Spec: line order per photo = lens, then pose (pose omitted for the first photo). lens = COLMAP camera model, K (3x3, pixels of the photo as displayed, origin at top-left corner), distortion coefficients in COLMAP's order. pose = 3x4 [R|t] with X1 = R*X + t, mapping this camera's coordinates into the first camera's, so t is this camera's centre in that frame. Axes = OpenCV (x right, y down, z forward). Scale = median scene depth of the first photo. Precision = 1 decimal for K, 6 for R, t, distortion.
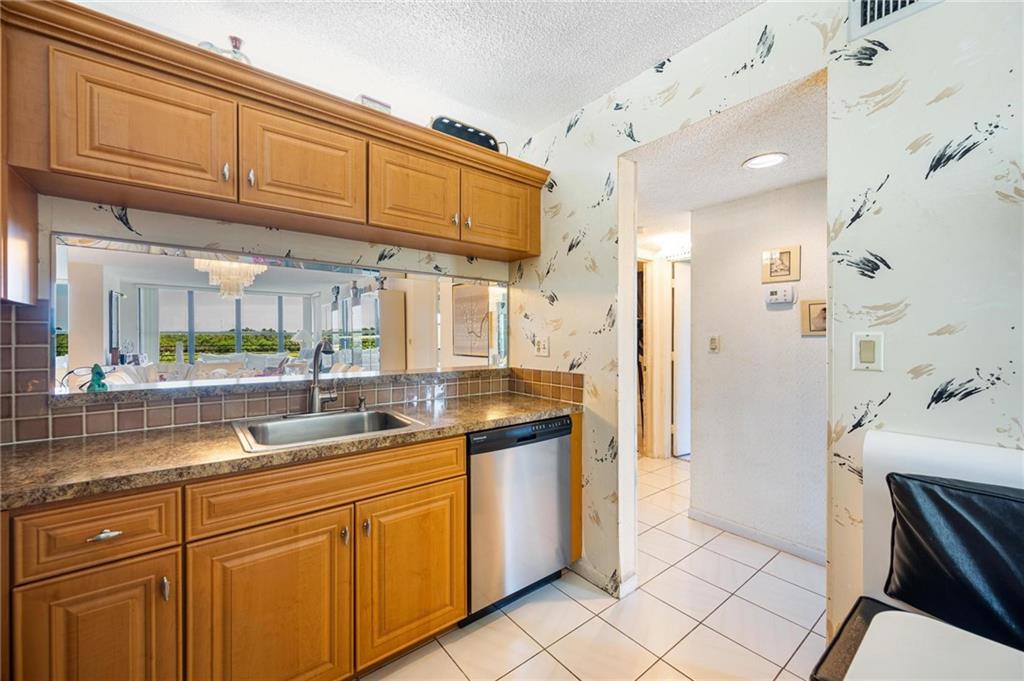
lens RADIAL K [[405.9, 0, 514.1], [0, 405.9, 343.1], [0, 0, 1]] dist [-0.001206, 0.000585]
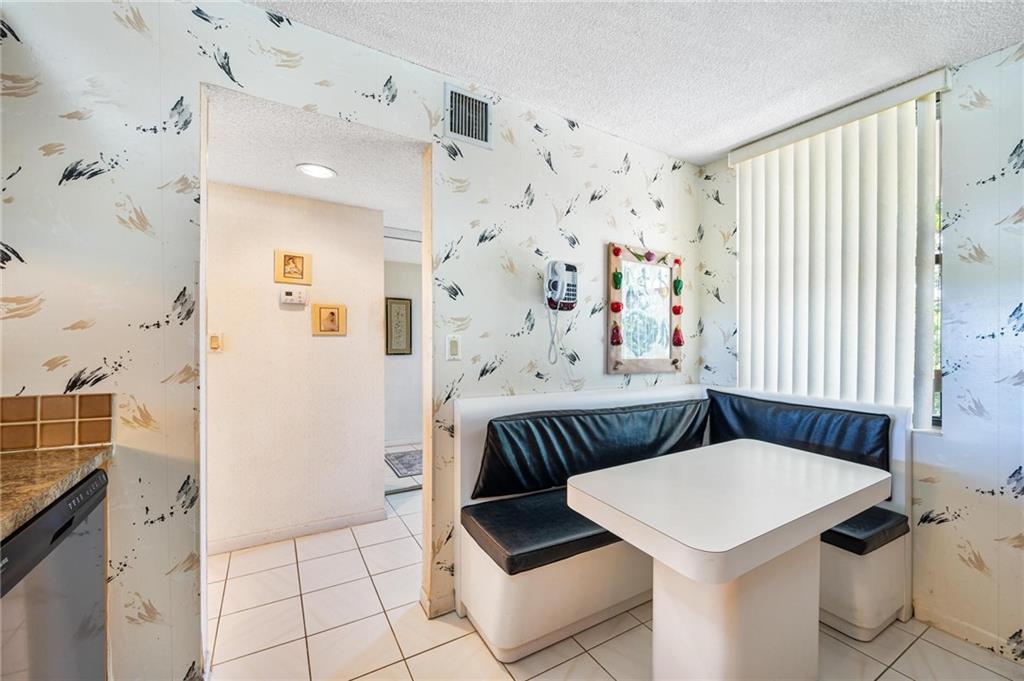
lens RADIAL K [[405.9, 0, 514.1], [0, 405.9, 343.1], [0, 0, 1]] dist [-0.001206, 0.000585]
pose [[0.140517, -0.005255, 0.990064, -0.364718], [-0.001640, 0.999983, 0.005540, -0.003823], [-0.990077, -0.002402, 0.140506, 0.338677]]
